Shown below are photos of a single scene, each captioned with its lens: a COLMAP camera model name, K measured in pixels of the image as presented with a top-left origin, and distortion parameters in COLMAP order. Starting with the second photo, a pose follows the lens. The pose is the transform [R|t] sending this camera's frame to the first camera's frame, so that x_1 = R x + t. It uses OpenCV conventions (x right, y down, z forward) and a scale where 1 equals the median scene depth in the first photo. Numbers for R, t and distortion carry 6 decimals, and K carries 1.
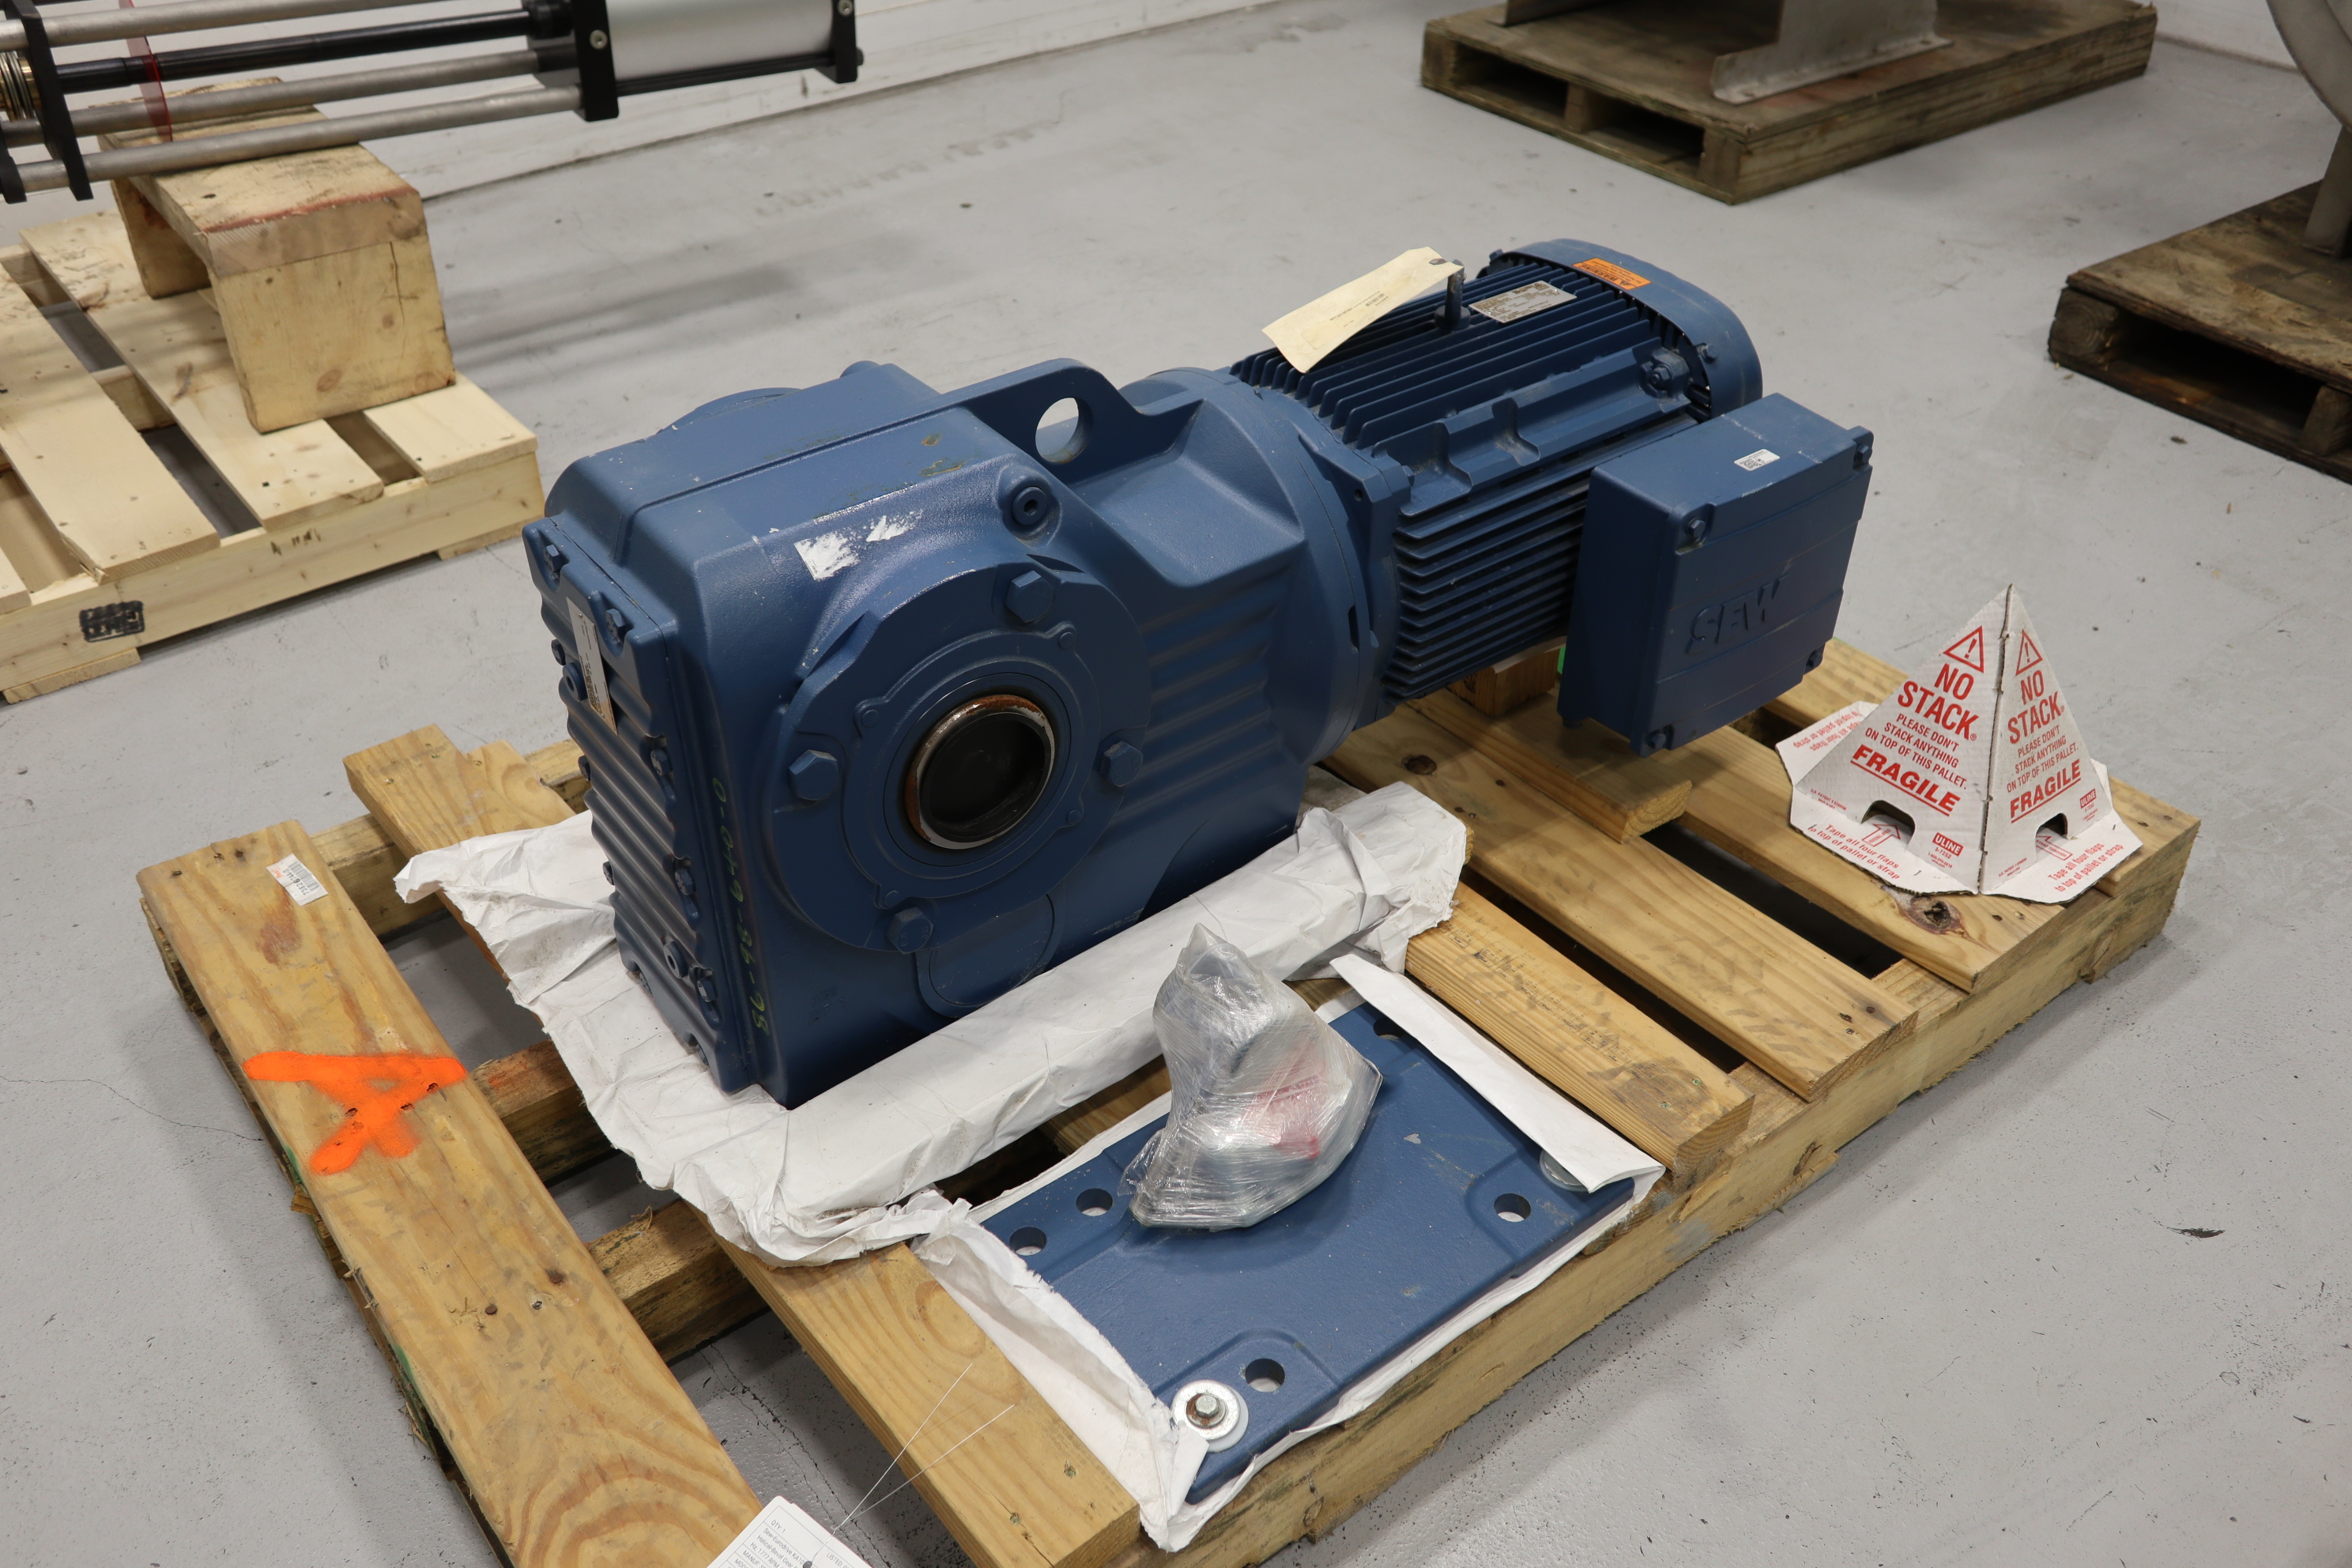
lens RADIAL K [[1977.0, 0, 1176.0], [0, 1977.0, 784.0], [0, 0, 1]] dist [0.002378, 0.002155]
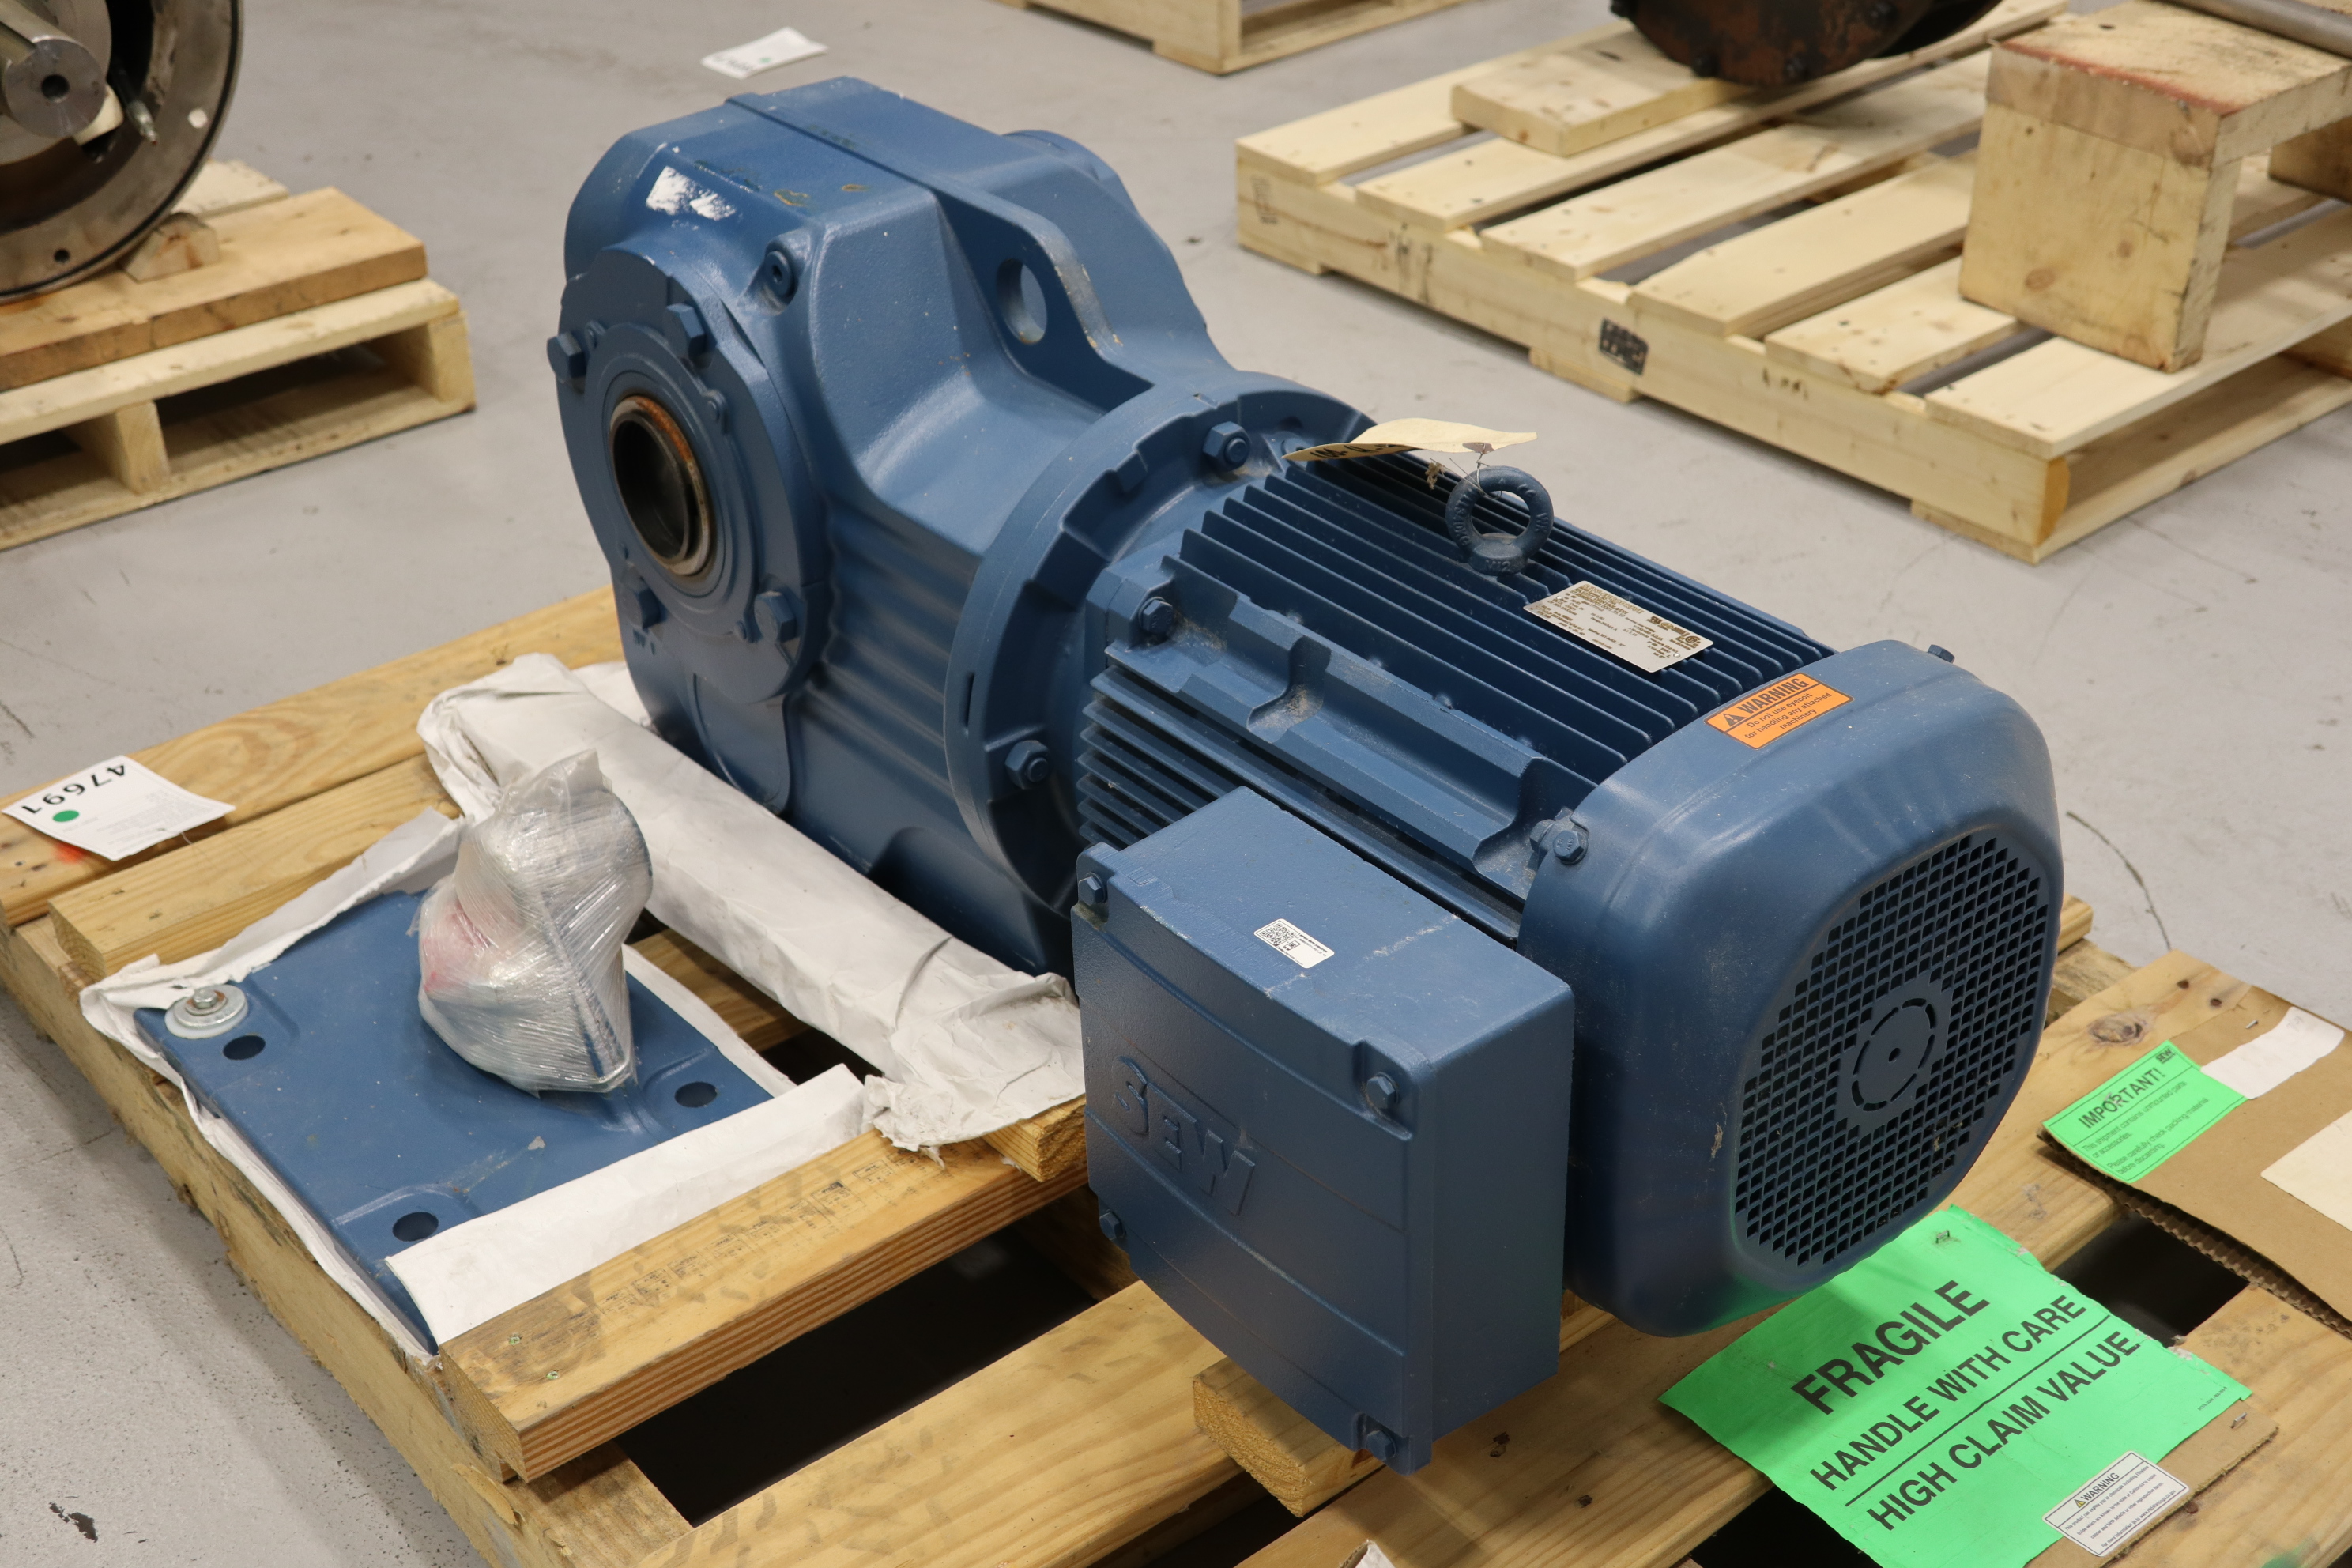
lens RADIAL K [[2906.2, 0, 1176.0], [0, 2906.2, 784.0], [0, 0, 1]] dist [0.001288, 0.024594]
pose [[0.031097, 0.522912, -0.851819, 0.705412], [-0.579654, 0.703716, 0.410834, -0.374180], [0.814269, 0.480985, 0.324991, 0.499740]]
